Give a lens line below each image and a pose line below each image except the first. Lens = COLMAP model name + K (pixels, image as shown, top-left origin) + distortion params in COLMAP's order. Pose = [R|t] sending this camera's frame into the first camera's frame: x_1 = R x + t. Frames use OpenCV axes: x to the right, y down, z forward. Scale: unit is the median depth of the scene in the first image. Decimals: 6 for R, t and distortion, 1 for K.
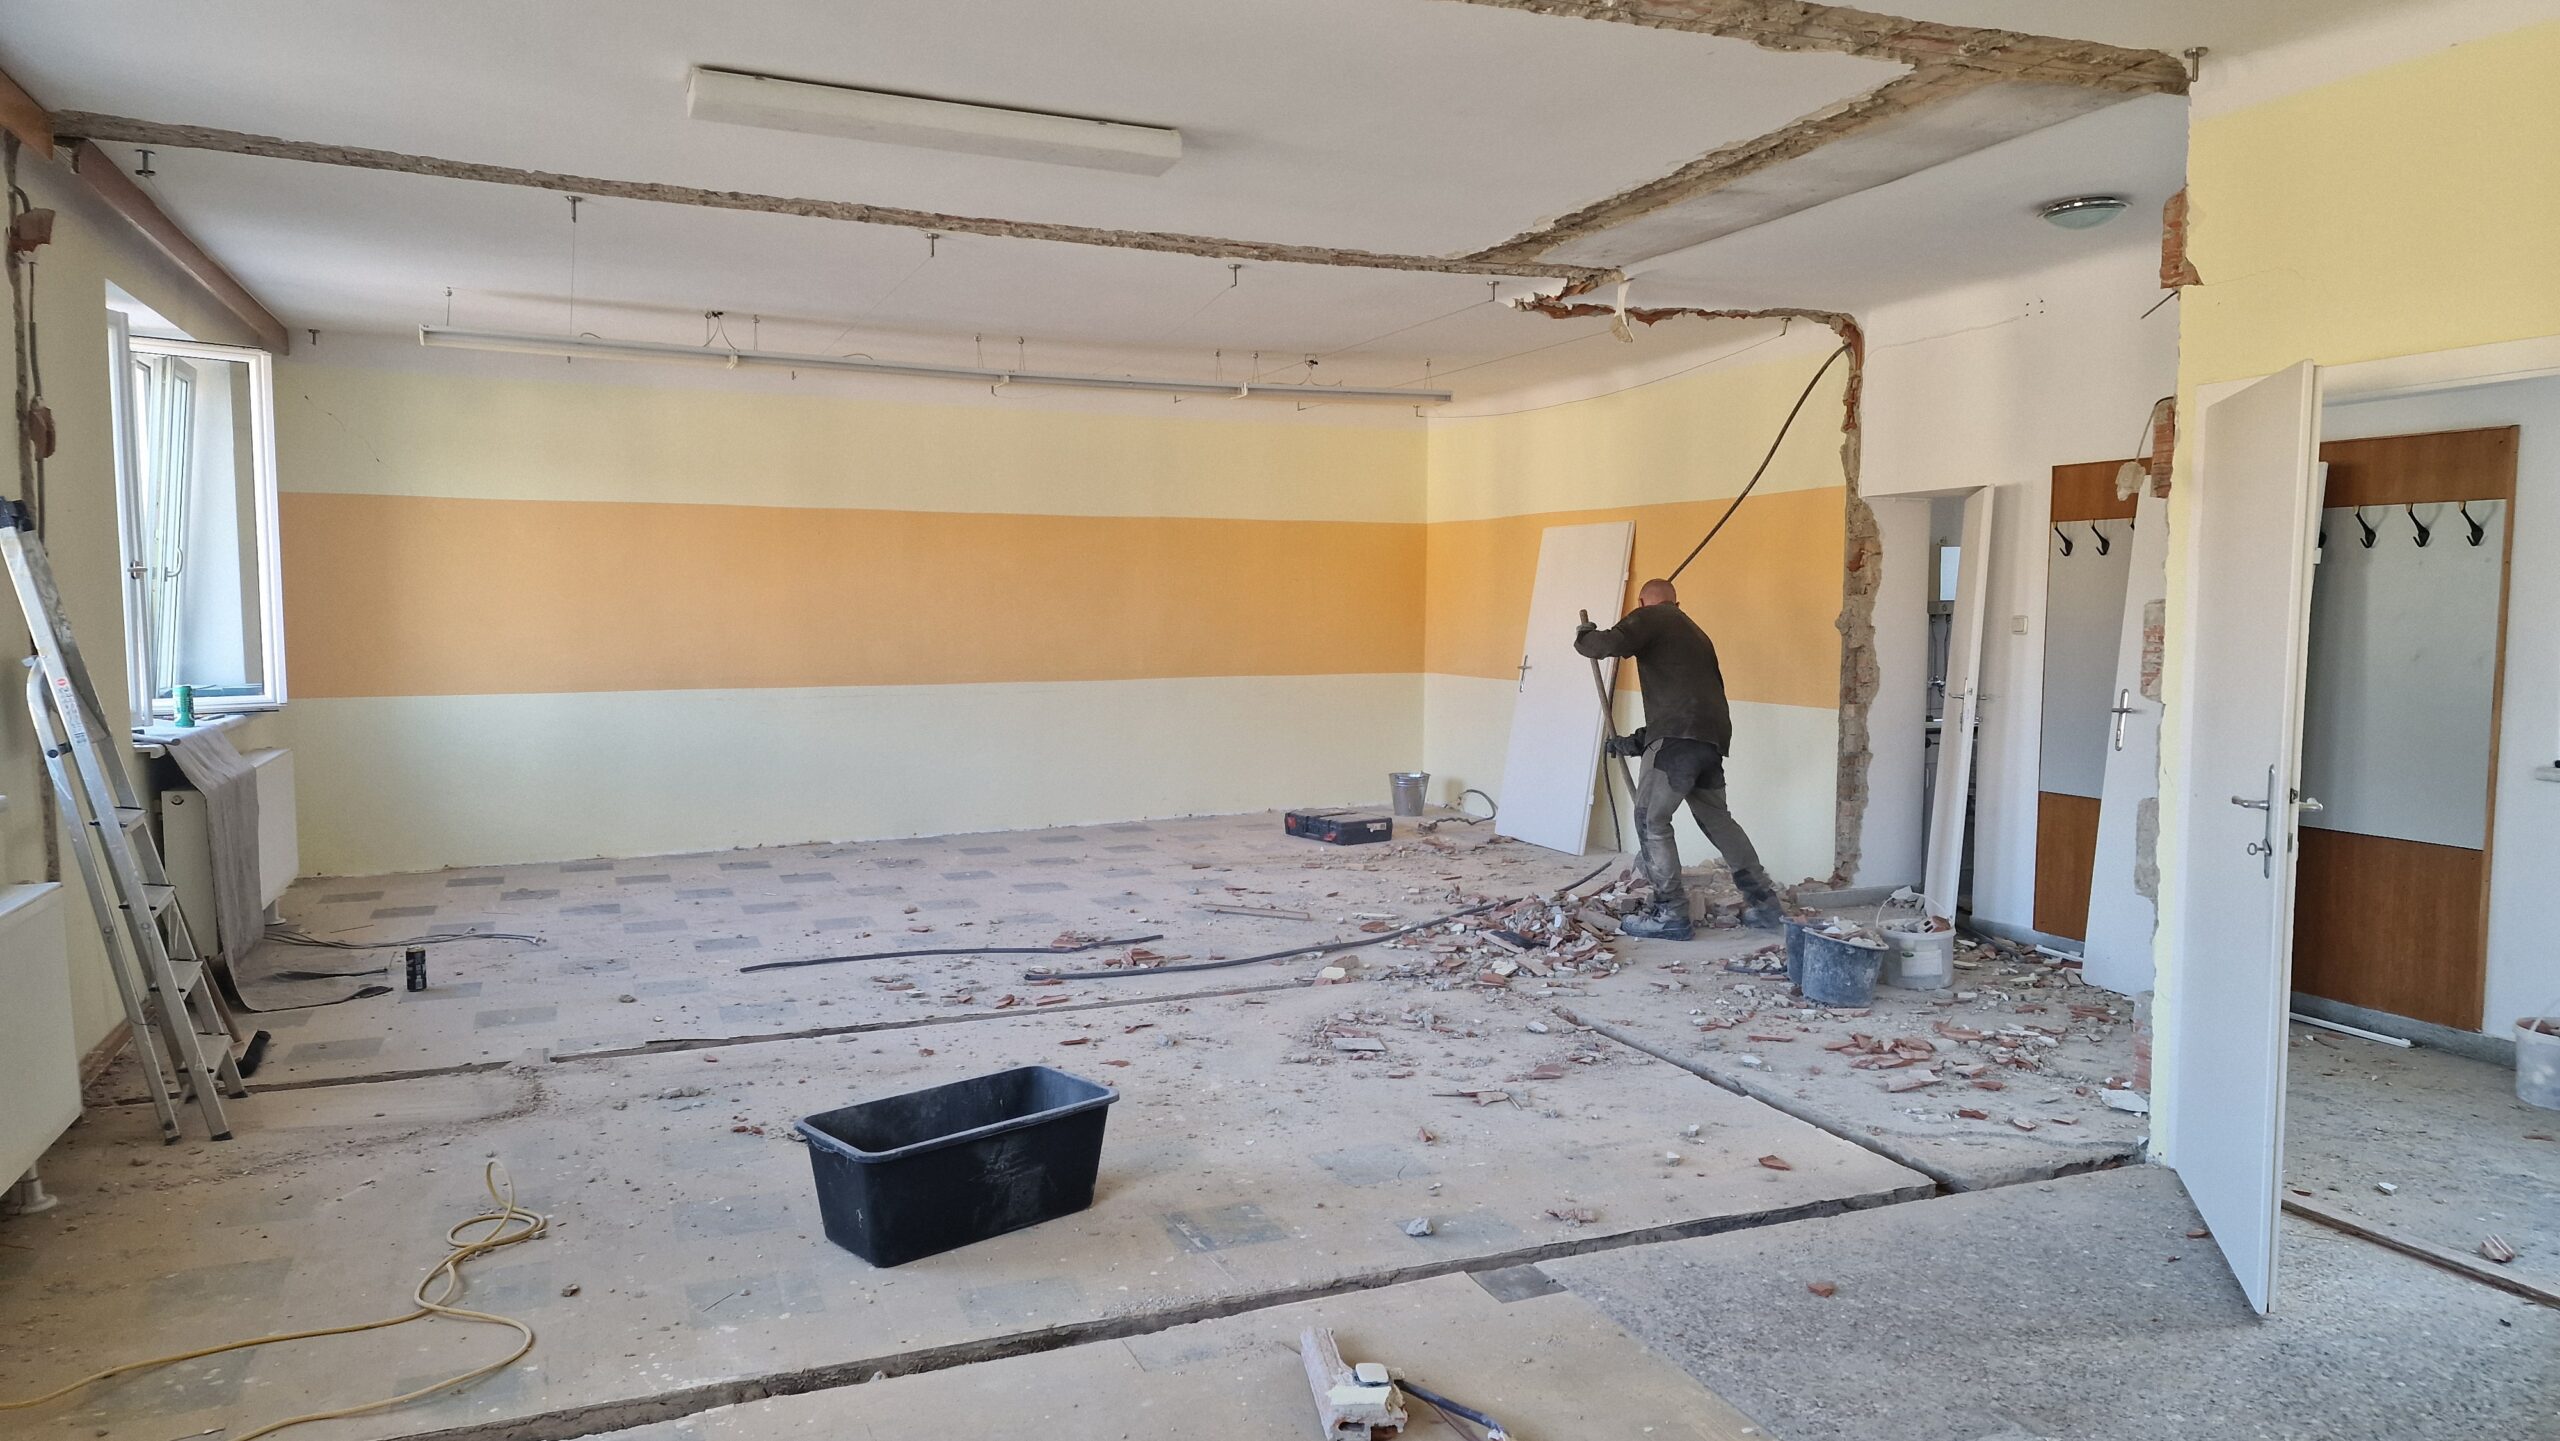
lens RADIAL K [[1700.4, 0, 1284.4], [0, 1700.4, 736.7], [0, 0, 1]] dist [0.083888, -0.080725]
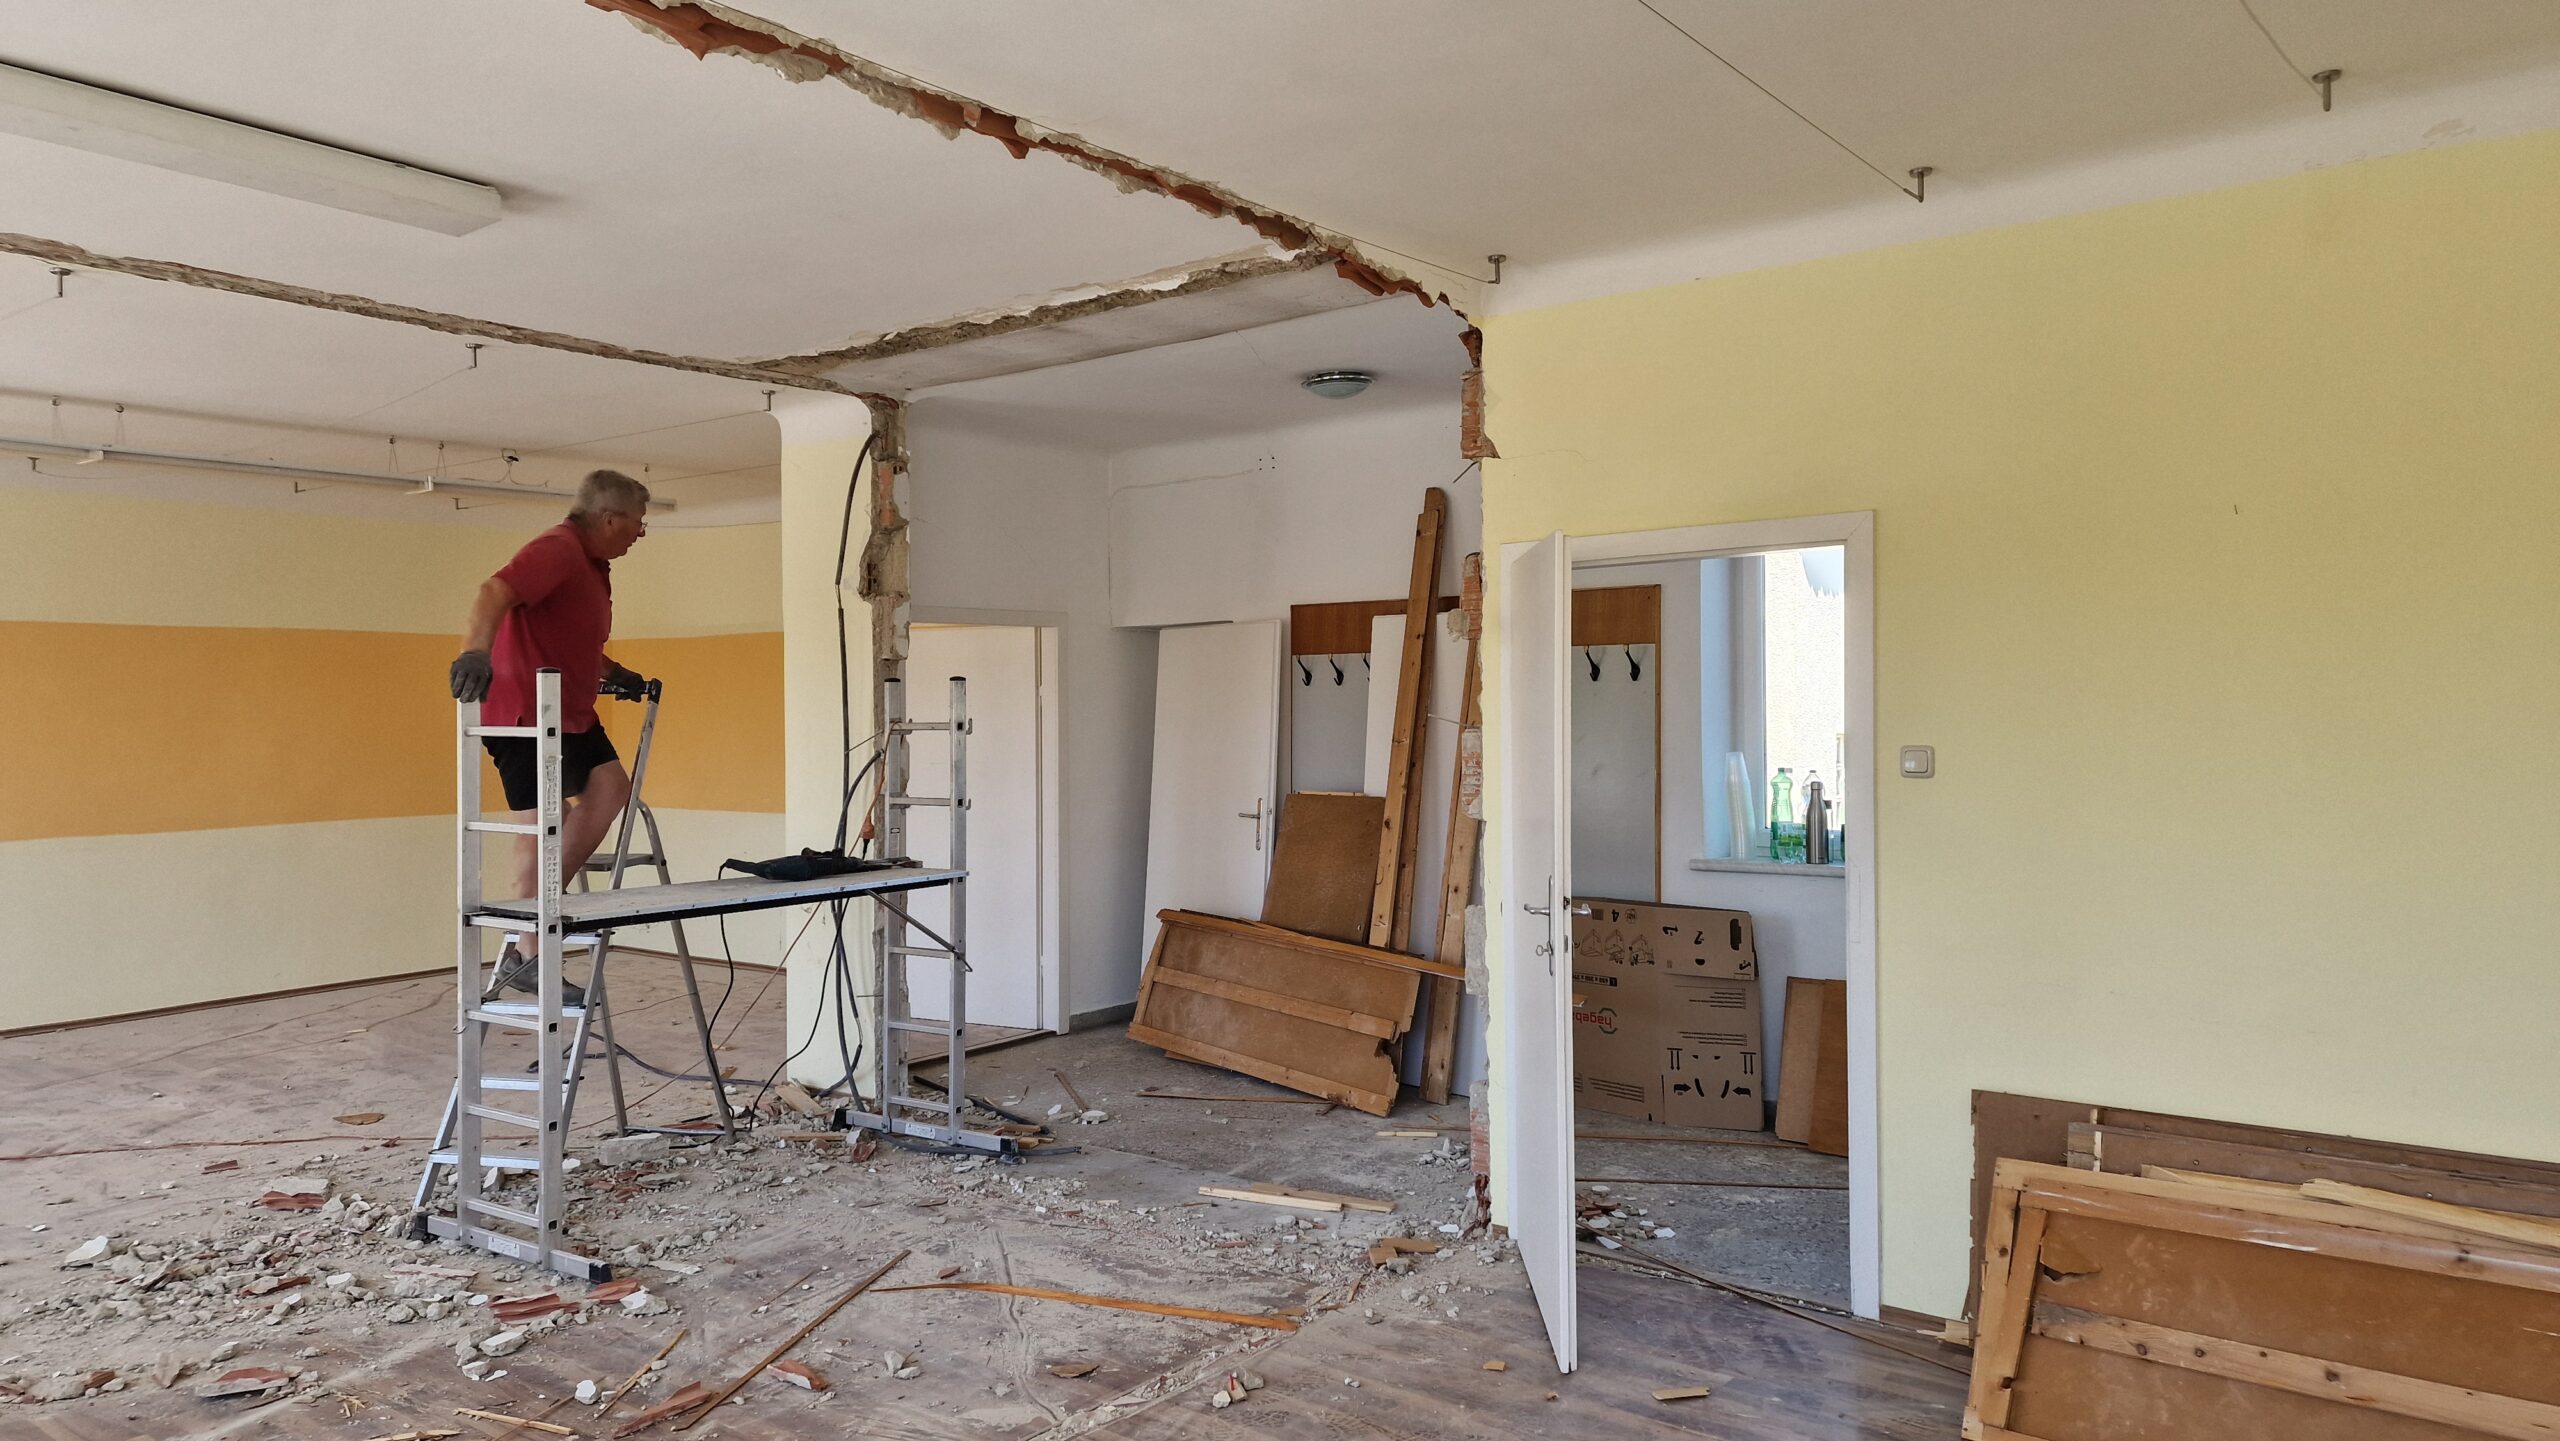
lens RADIAL K [[1700.4, 0, 1269.4], [0, 1700.4, 724.4], [0, 0, 1]] dist [0.083888, -0.080725]
pose [[0.873485, -0.009568, 0.486756, -0.100240], [0.045568, 0.997025, -0.062174, -0.013752], [-0.484713, 0.076489, 0.871322, 0.065337]]
